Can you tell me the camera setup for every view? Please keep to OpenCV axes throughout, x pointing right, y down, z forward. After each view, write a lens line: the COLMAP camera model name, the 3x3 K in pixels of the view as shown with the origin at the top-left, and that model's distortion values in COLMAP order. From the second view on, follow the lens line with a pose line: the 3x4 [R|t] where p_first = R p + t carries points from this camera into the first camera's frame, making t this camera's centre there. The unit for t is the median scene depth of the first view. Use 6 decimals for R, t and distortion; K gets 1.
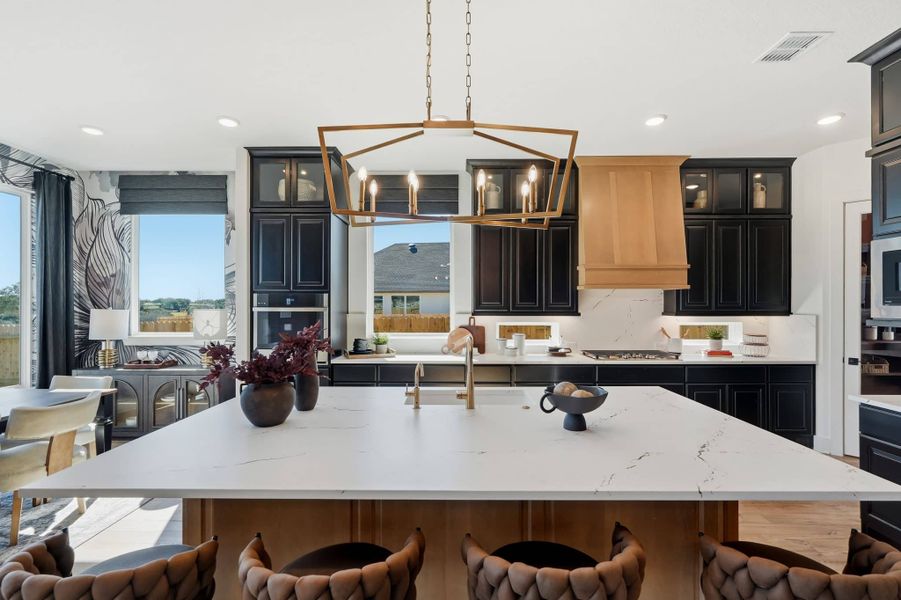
lens RADIAL K [[407.4, 0, 456.5], [0, 407.4, 304.6], [0, 0, 1]] dist [0.001005, 0.001067]
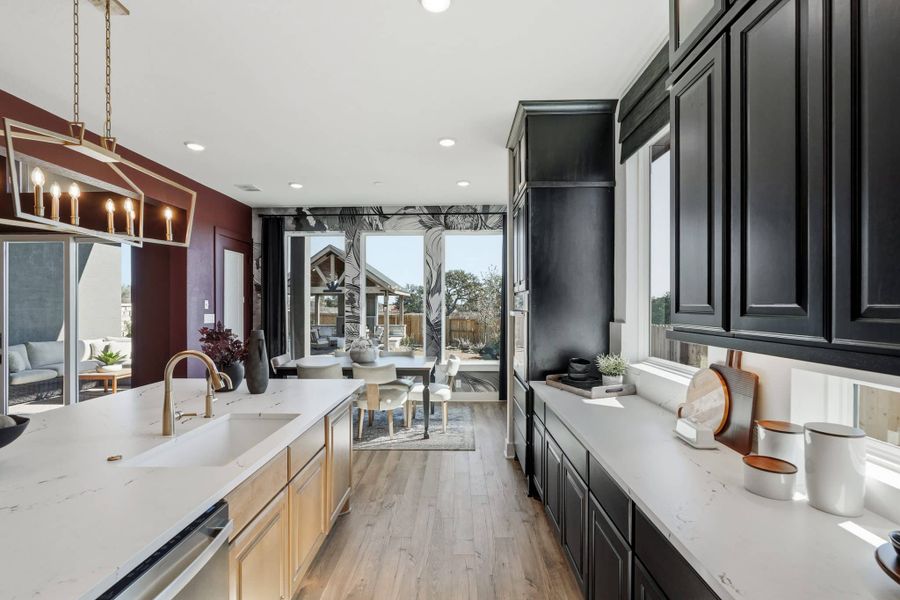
lens RADIAL K [[412.8, 0, 449.8], [0, 412.8, 302.5], [0, 0, 1]] dist [-0.010012, 0.000742]
pose [[-0.023515, -0.008348, -0.999689, 0.425448], [-0.001962, 0.999964, -0.008305, -0.003916], [0.999722, 0.001766, -0.023531, 0.800811]]
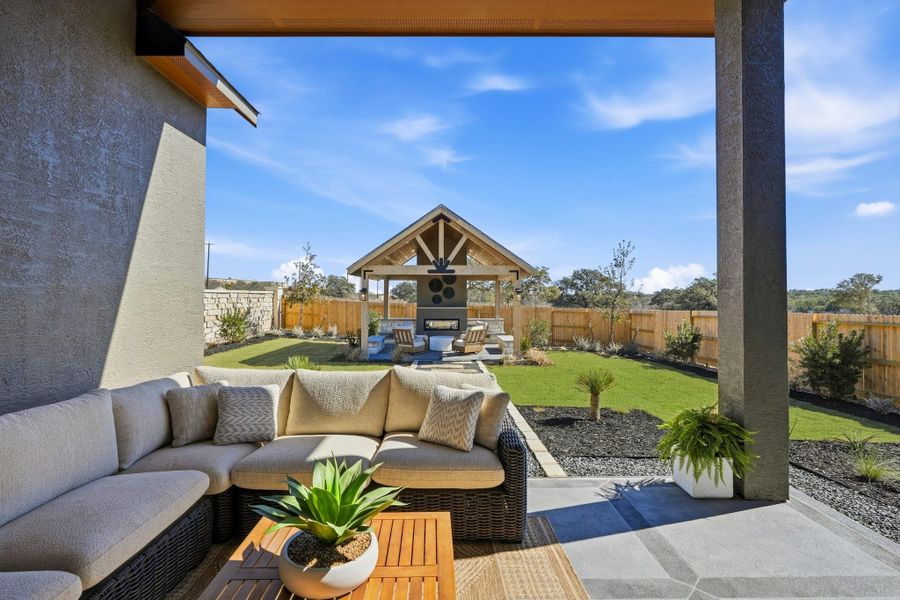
lens RADIAL K [[412.8, 0, 449.8], [0, 412.8, 302.5], [0, 0, 1]] dist [-0.010012, 0.000742]
pose [[0.014533, 0.015865, -0.999769, -0.779206], [-0.004652, 0.999864, 0.015799, 0.019343], [0.999884, 0.004422, 0.014605, -0.461516]]
